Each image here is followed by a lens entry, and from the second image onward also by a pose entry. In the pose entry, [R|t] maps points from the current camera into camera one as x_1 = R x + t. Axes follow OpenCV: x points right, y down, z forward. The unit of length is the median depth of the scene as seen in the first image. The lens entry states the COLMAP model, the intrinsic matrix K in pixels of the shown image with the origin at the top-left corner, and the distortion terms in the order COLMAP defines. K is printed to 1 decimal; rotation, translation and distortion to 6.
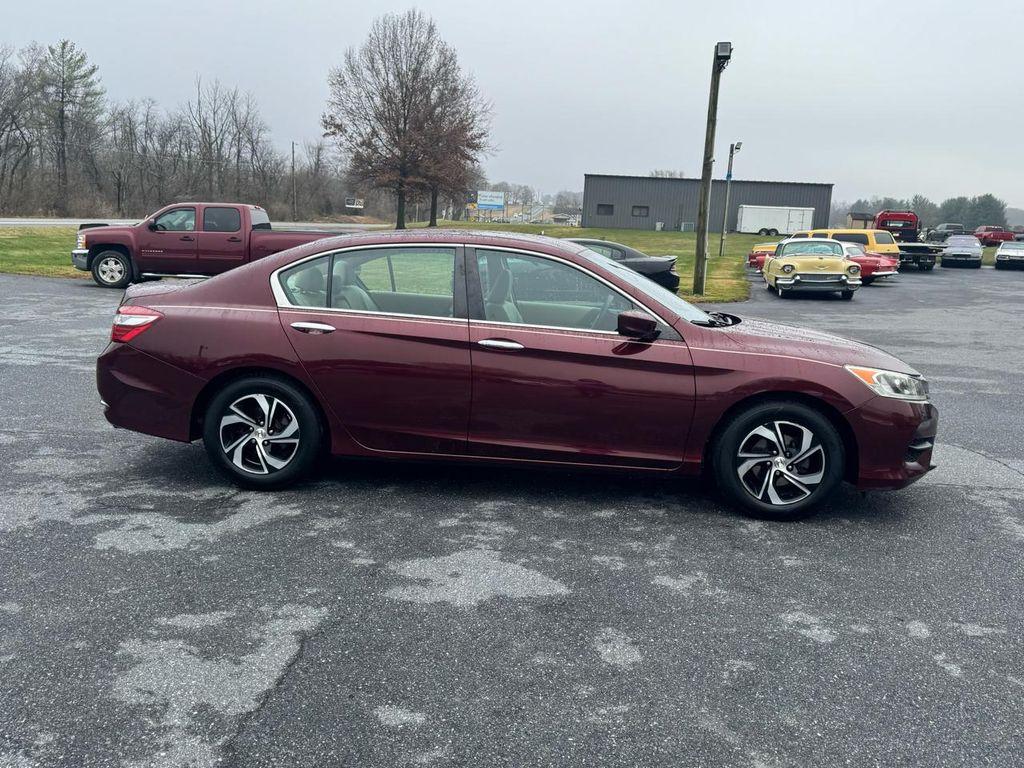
lens RADIAL K [[916.1, 0, 515.9], [0, 916.1, 383.7], [0, 0, 1]] dist [0.177012, -0.357474]
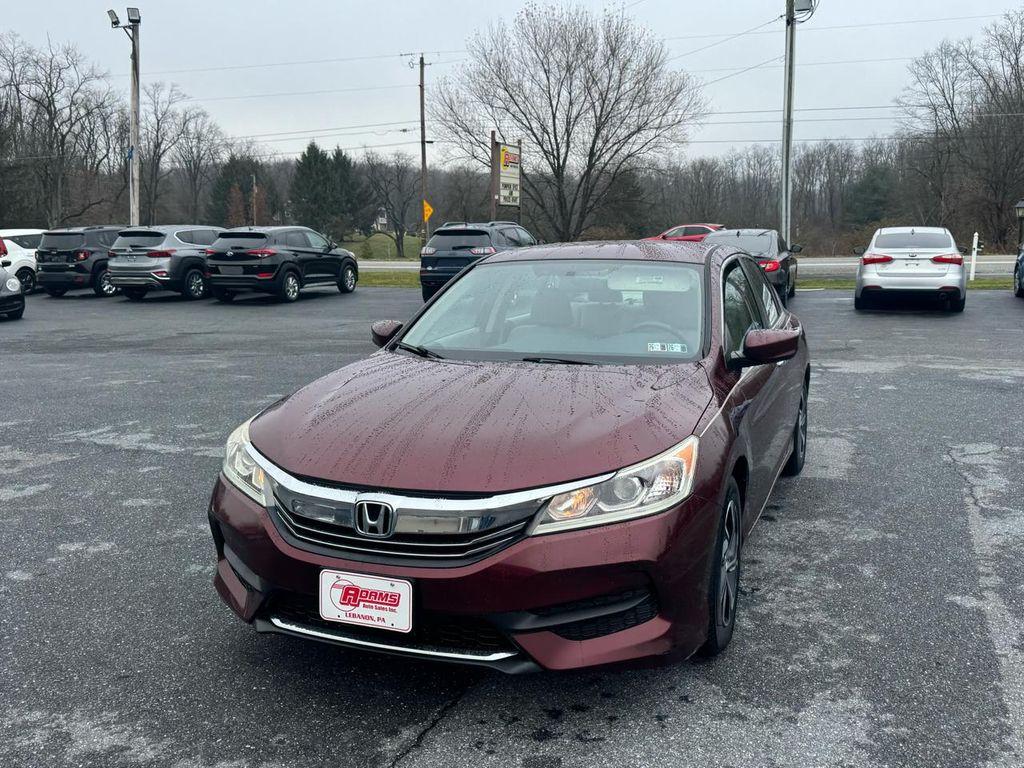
lens RADIAL K [[918.8, 0, 525.1], [0, 918.8, 390.1], [0, 0, 1]] dist [0.163748, -0.327568]
pose [[-0.262433, 0.117687, -0.957747, 0.950827], [-0.154242, 0.974657, 0.162029, -0.174812], [0.952543, 0.190246, -0.237629, 1.284860]]
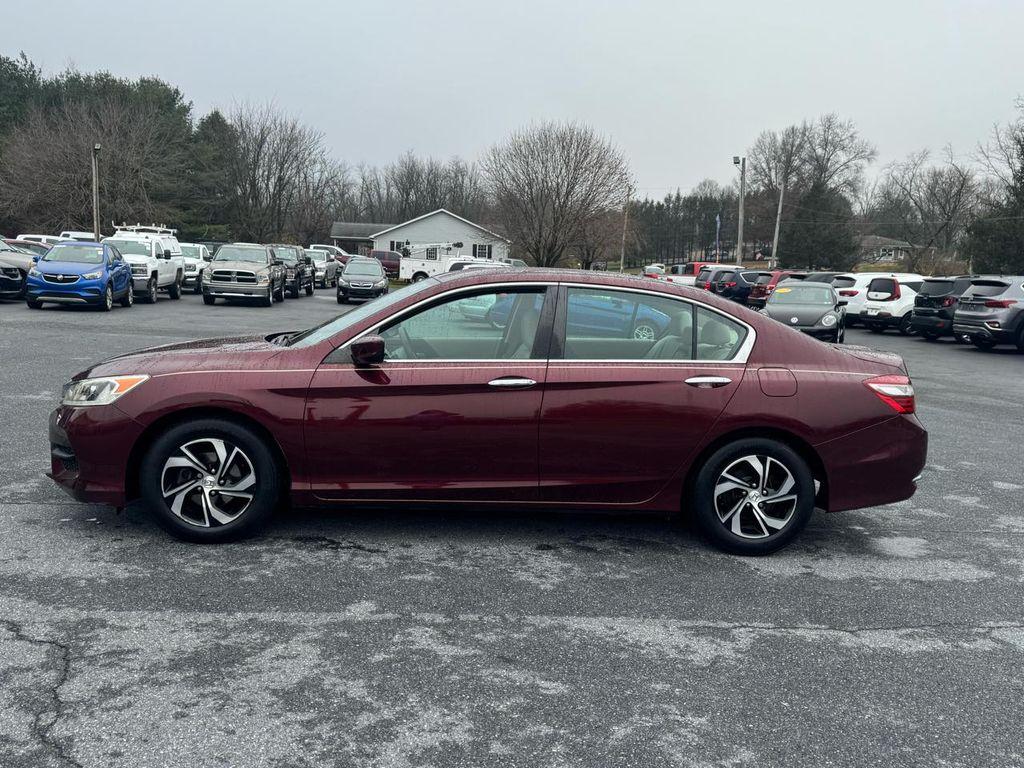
lens RADIAL K [[916.1, 0, 515.9], [0, 916.1, 383.7], [0, 0, 1]] dist [0.177012, -0.357474]
pose [[-0.973589, -0.057228, -0.221020, 0.221713], [-0.115768, 0.958134, 0.261870, -0.334670], [0.196780, 0.280541, -0.939454, 2.162450]]
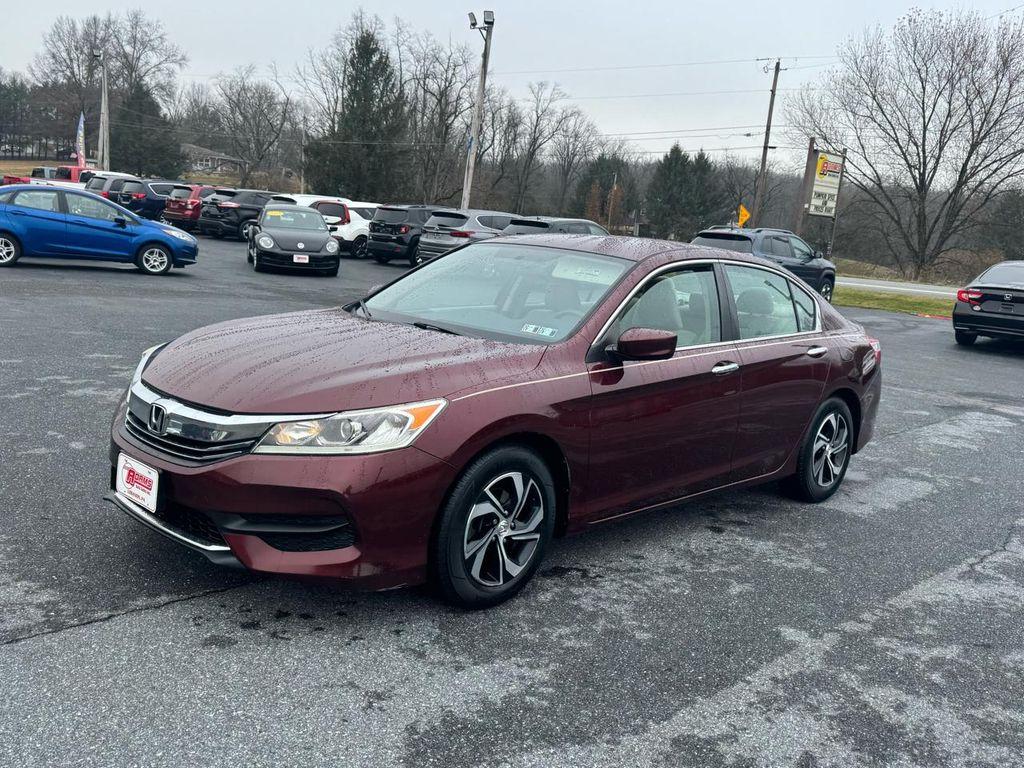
lens RADIAL K [[918.2, 0, 523.6], [0, 918.2, 377.7], [0, 0, 1]] dist [0.149097, -0.280235]
pose [[-0.592540, 0.038221, -0.804633, 0.847108], [-0.233983, 0.947641, 0.217321, -0.234076], [0.770810, 0.317042, -0.552573, 1.643995]]
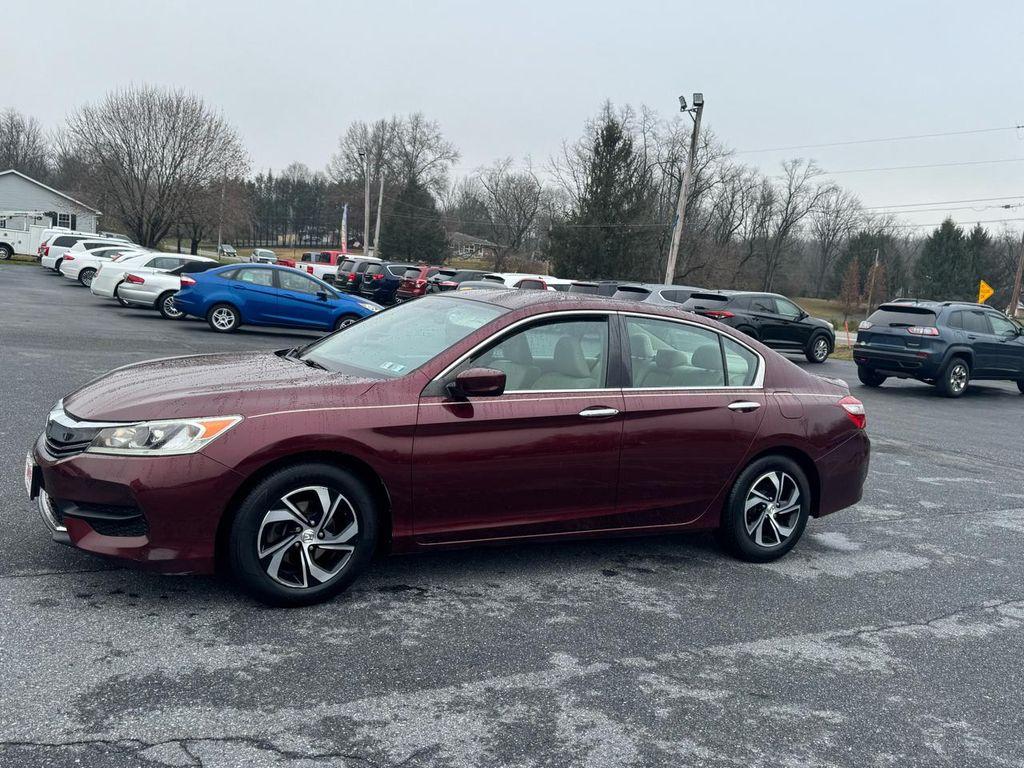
lens RADIAL K [[916.1, 0, 515.9], [0, 916.1, 383.7], [0, 0, 1]] dist [0.177012, -0.357474]
pose [[-0.788772, -0.043630, -0.613136, 0.651994], [-0.211805, 0.955683, 0.204473, -0.293161], [0.577042, 0.291148, -0.763056, 1.945392]]
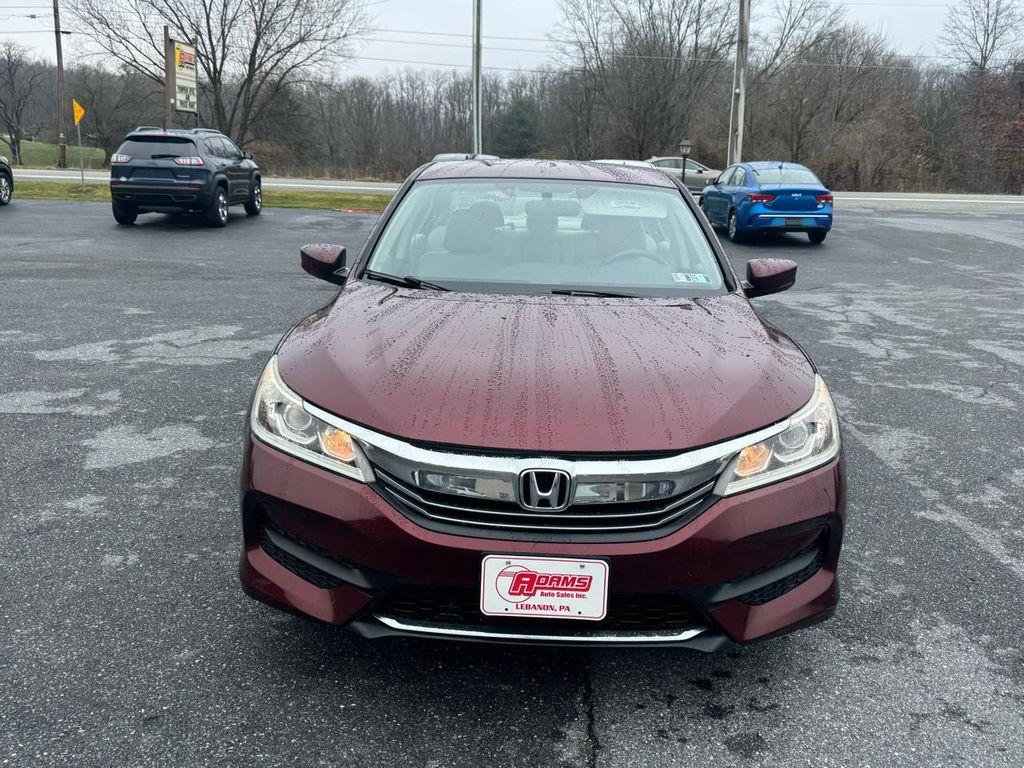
lens RADIAL K [[921.3, 0, 518.3], [0, 921.3, 380.1], [0, 0, 1]] dist [0.141539, -0.270313]
pose [[0.087702, 0.188324, -0.978183, 0.891510], [-0.187433, 0.967548, 0.169471, -0.125367], [0.978354, 0.168480, 0.120154, 1.014566]]
